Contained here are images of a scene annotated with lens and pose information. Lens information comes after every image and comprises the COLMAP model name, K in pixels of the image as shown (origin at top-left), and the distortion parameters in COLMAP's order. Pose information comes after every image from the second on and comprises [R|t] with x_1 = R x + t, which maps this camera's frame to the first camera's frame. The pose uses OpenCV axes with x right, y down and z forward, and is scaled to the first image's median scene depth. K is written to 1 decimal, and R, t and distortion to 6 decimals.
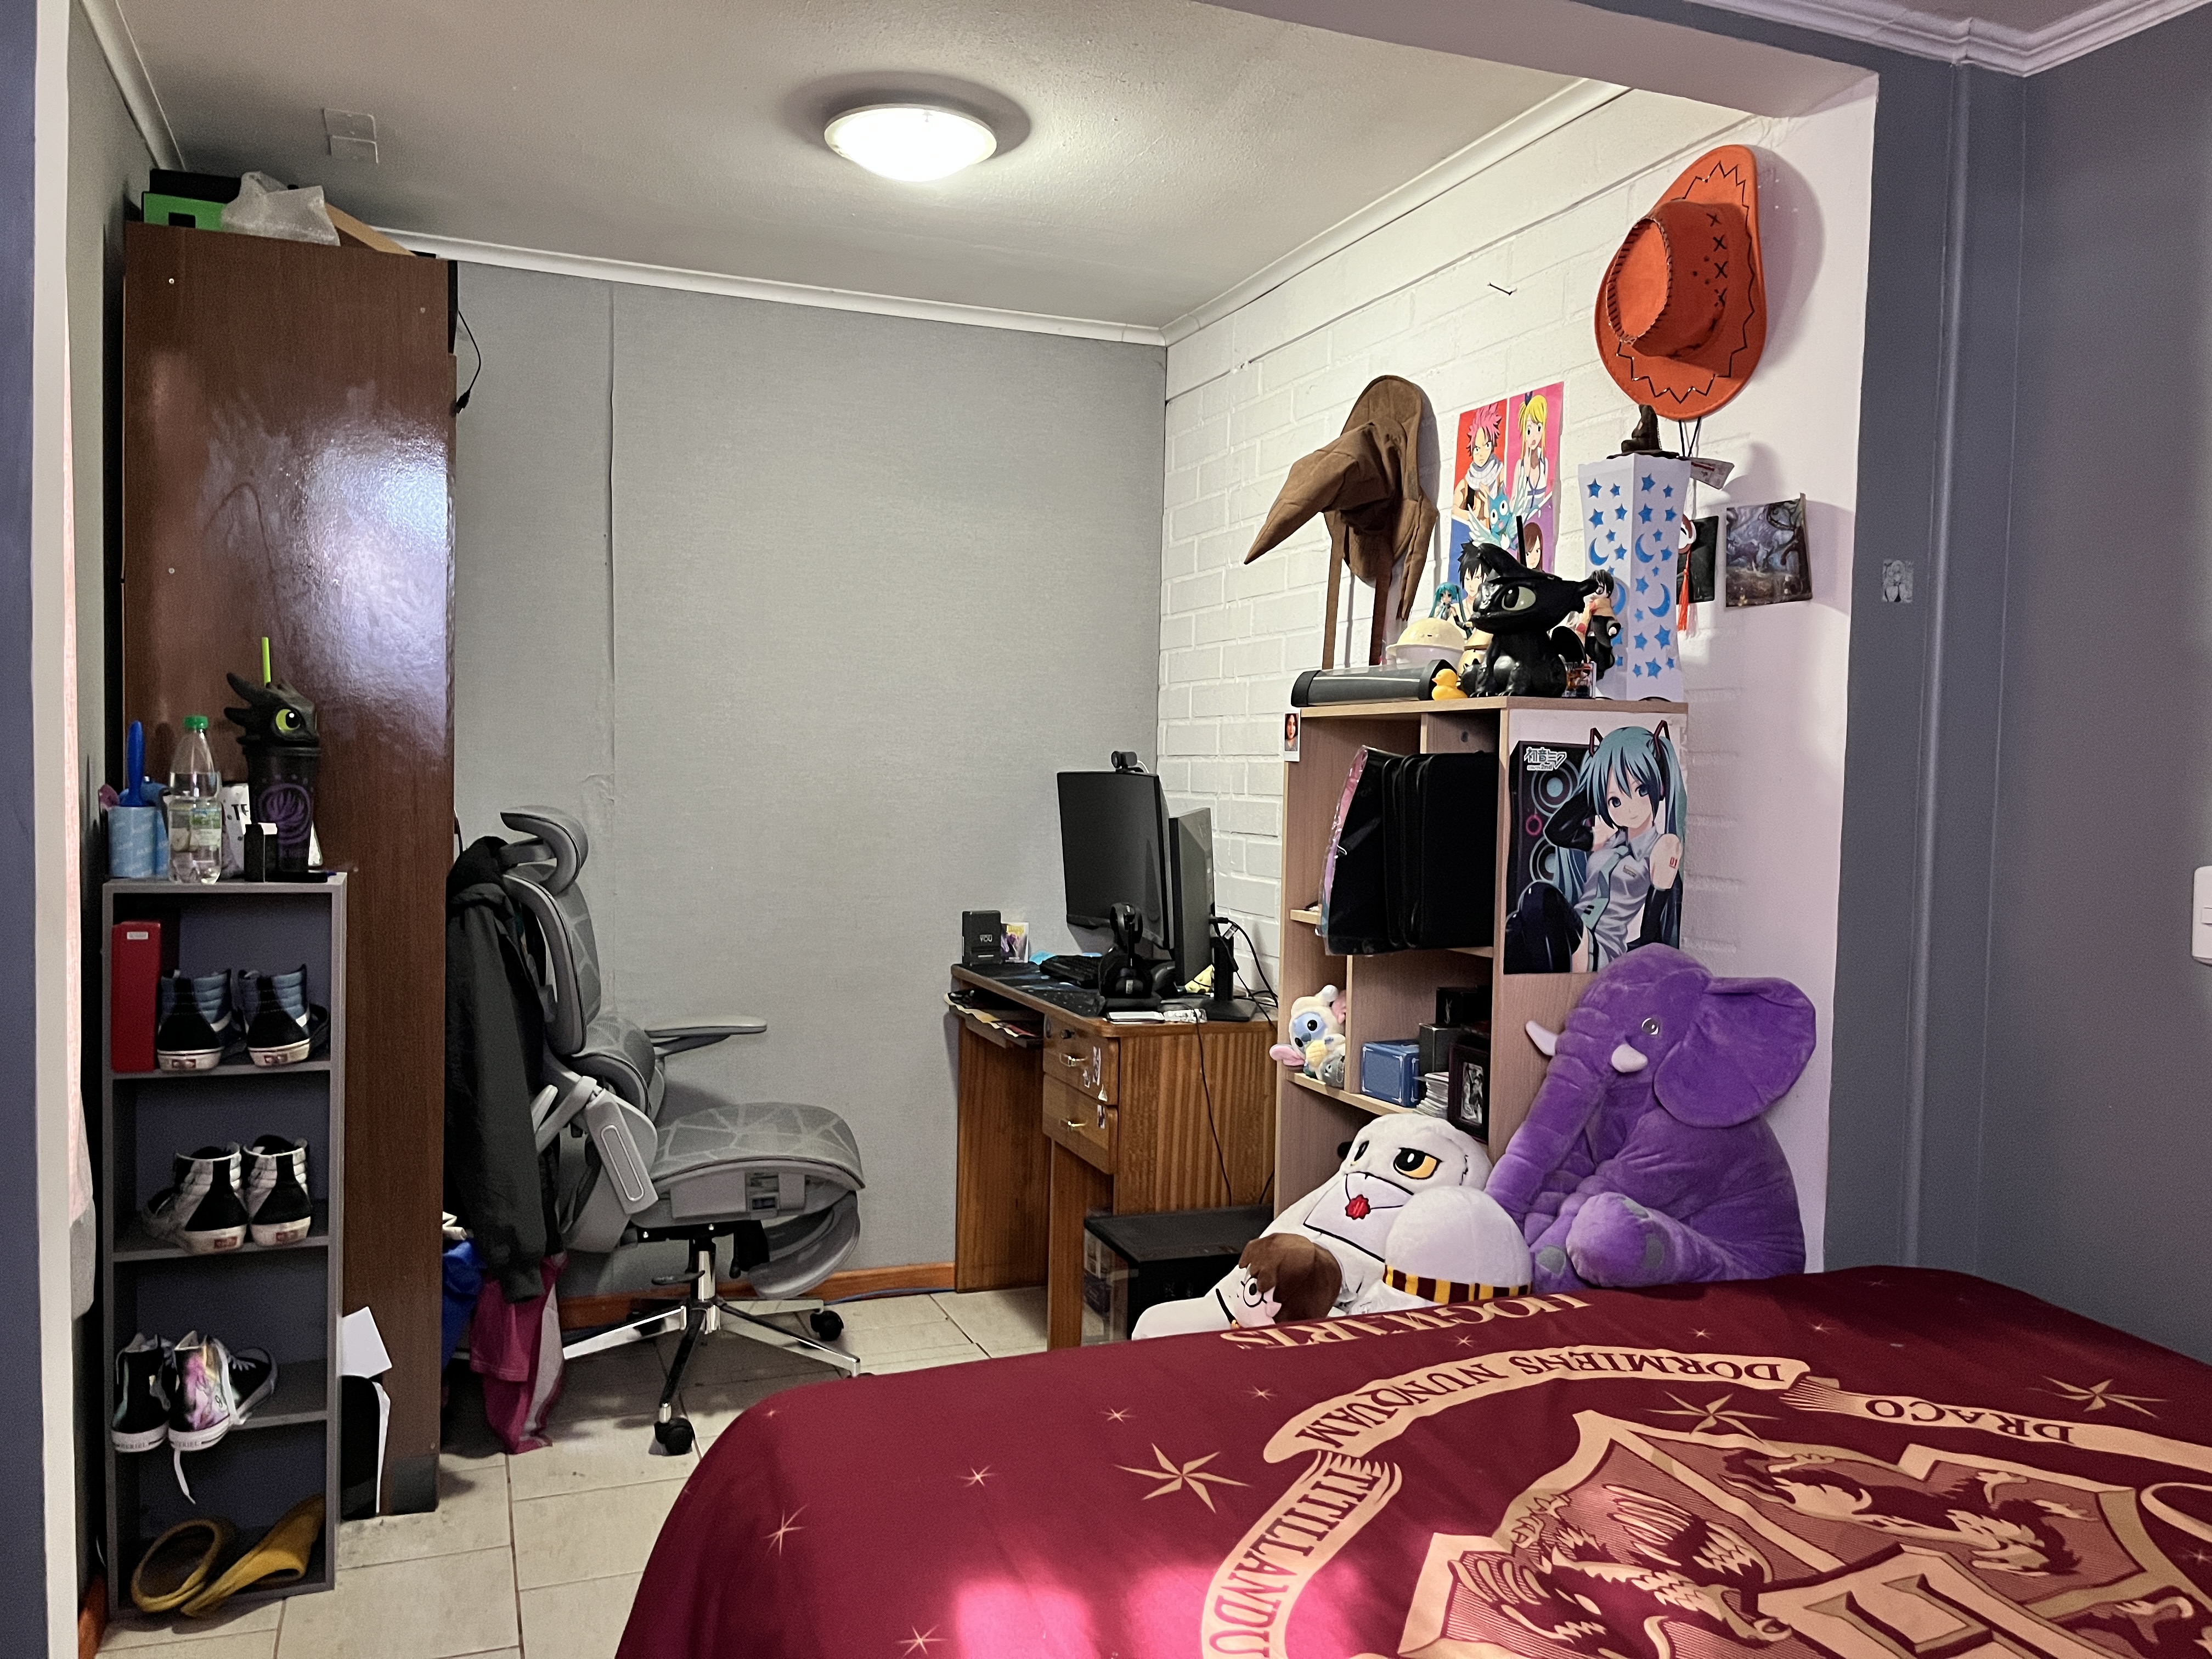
lens RADIAL K [[1683.3, 0, 1106.0], [0, 1683.3, 829.5], [0, 0, 1]] dist [0.072756, -0.099724]
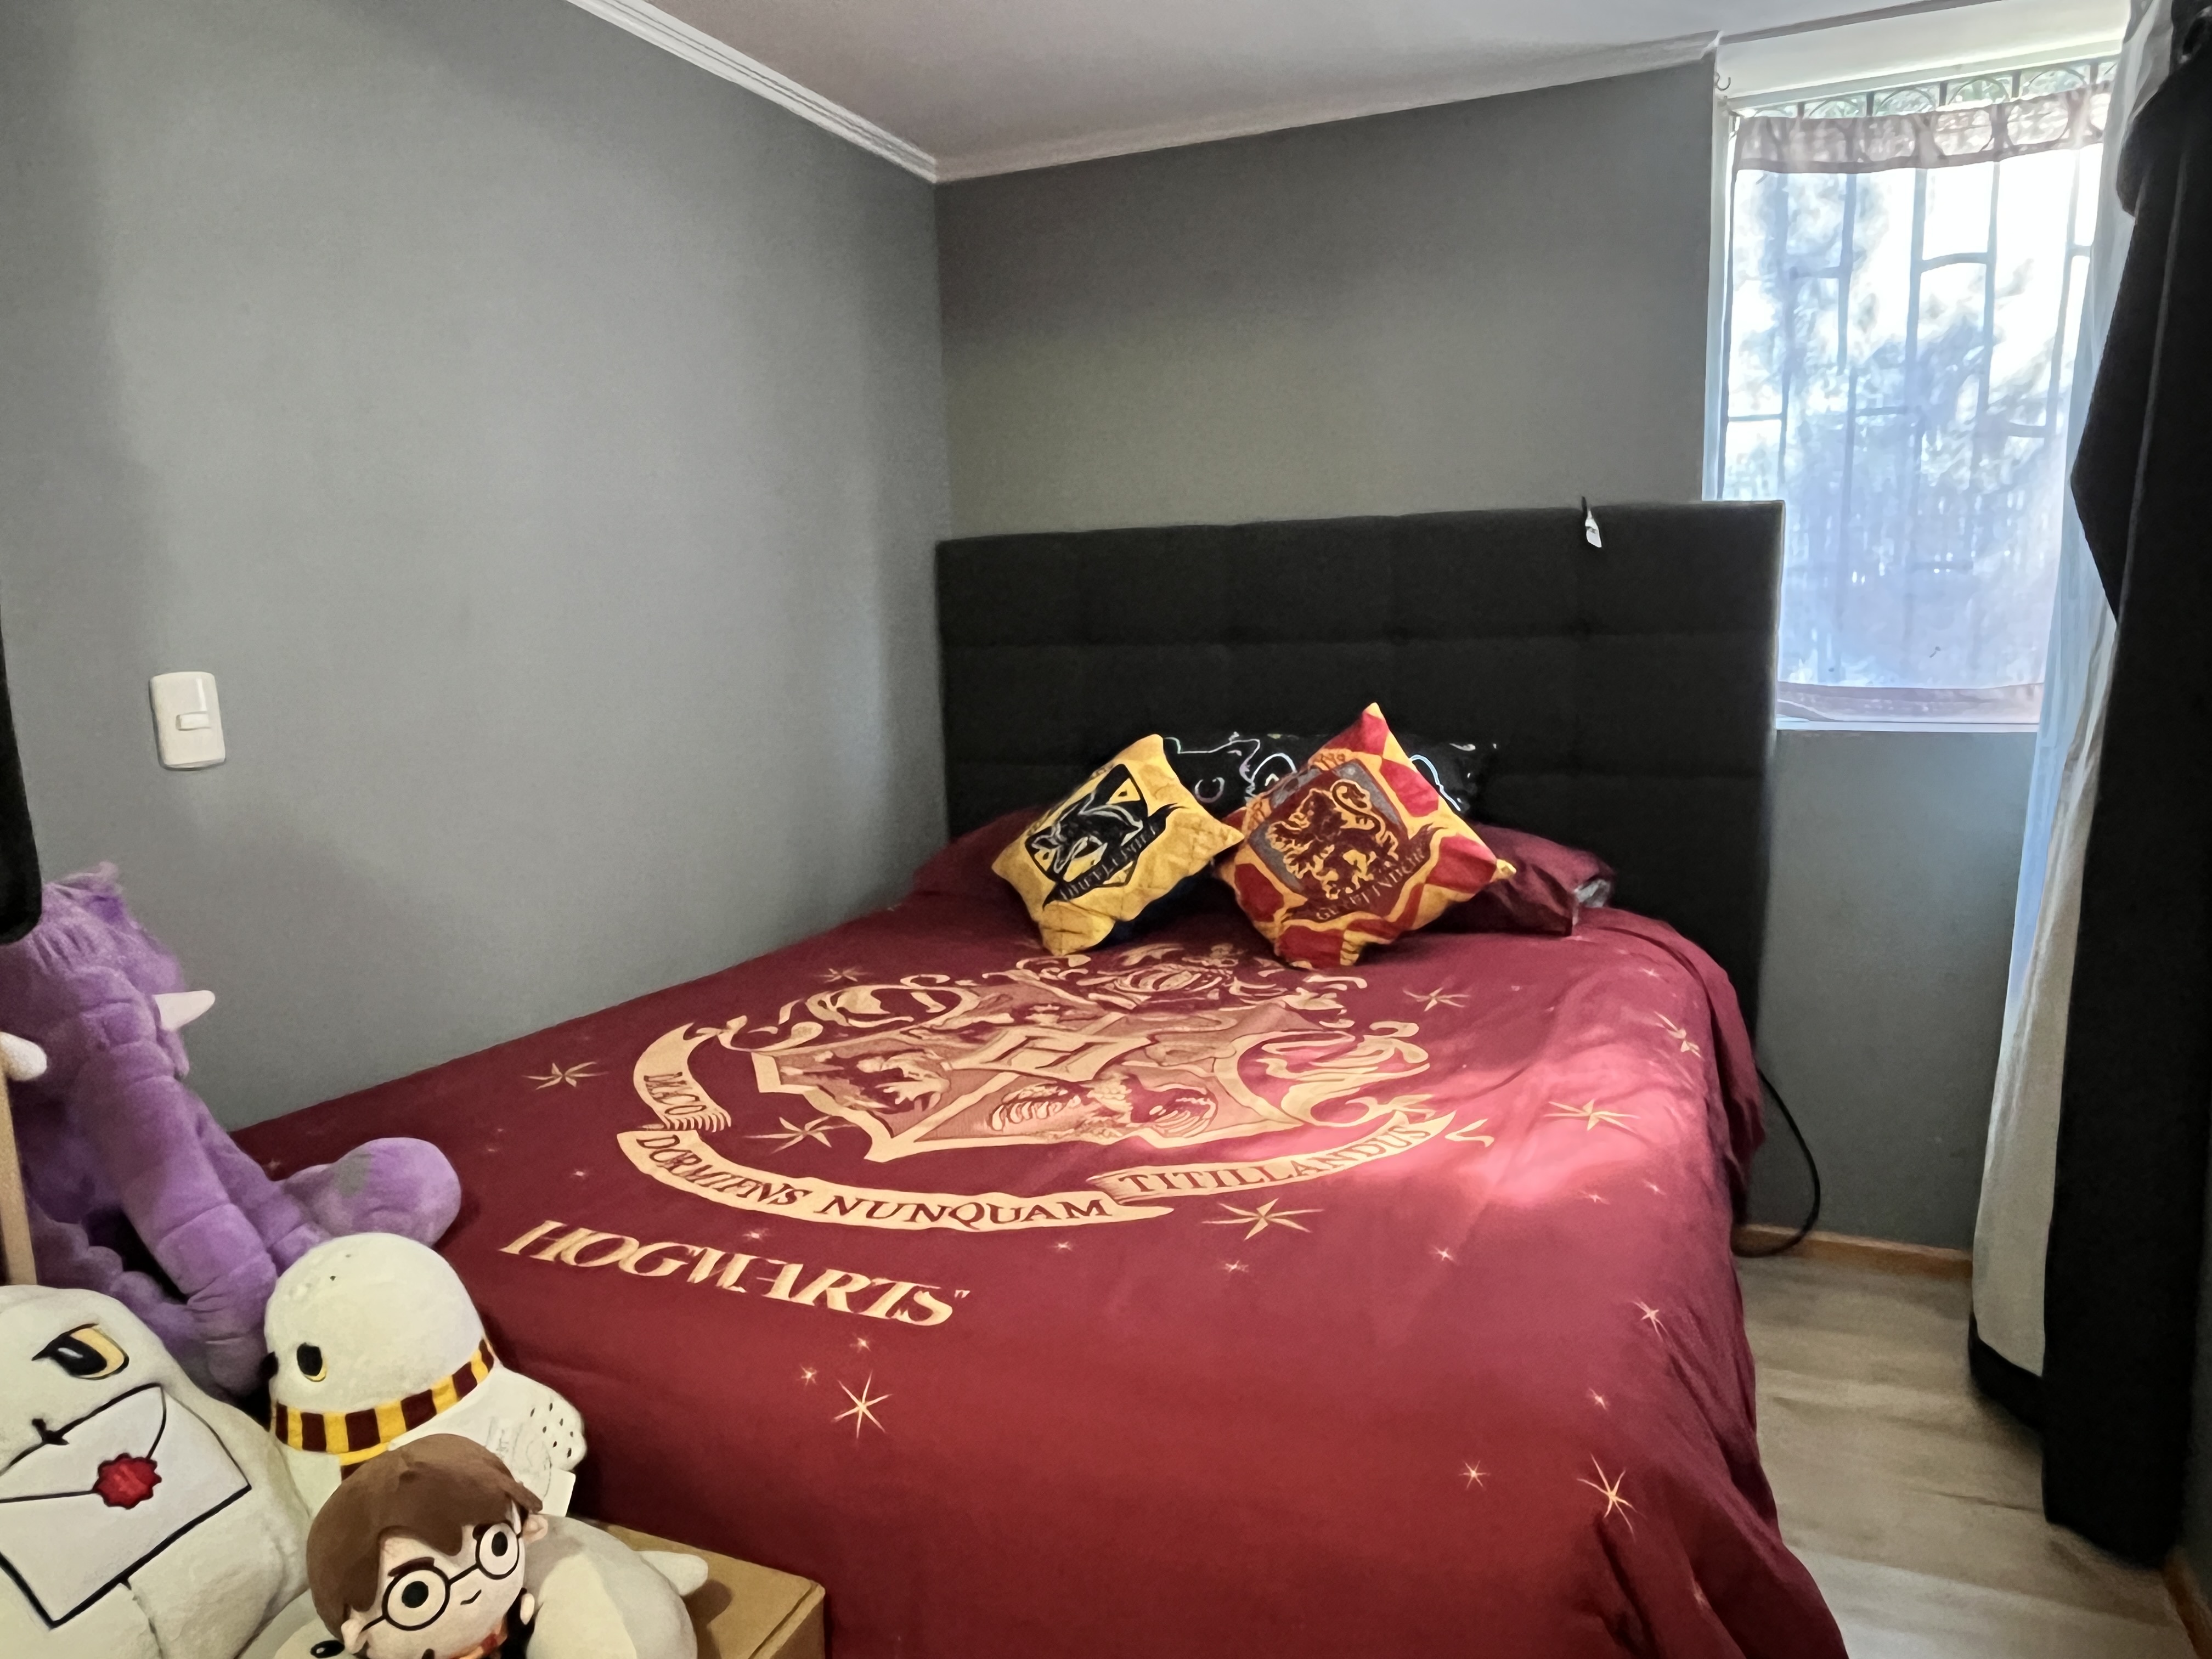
lens RADIAL K [[1453.5, 0, 1106.0], [0, 1453.5, 829.5], [0, 0, 1]] dist [0.001237, 0.000854]
pose [[-0.716299, -0.103680, 0.690048, -0.459650], [0.040040, 0.981163, 0.188984, -0.035284], [-0.696644, 0.162999, -0.698655, 1.554196]]
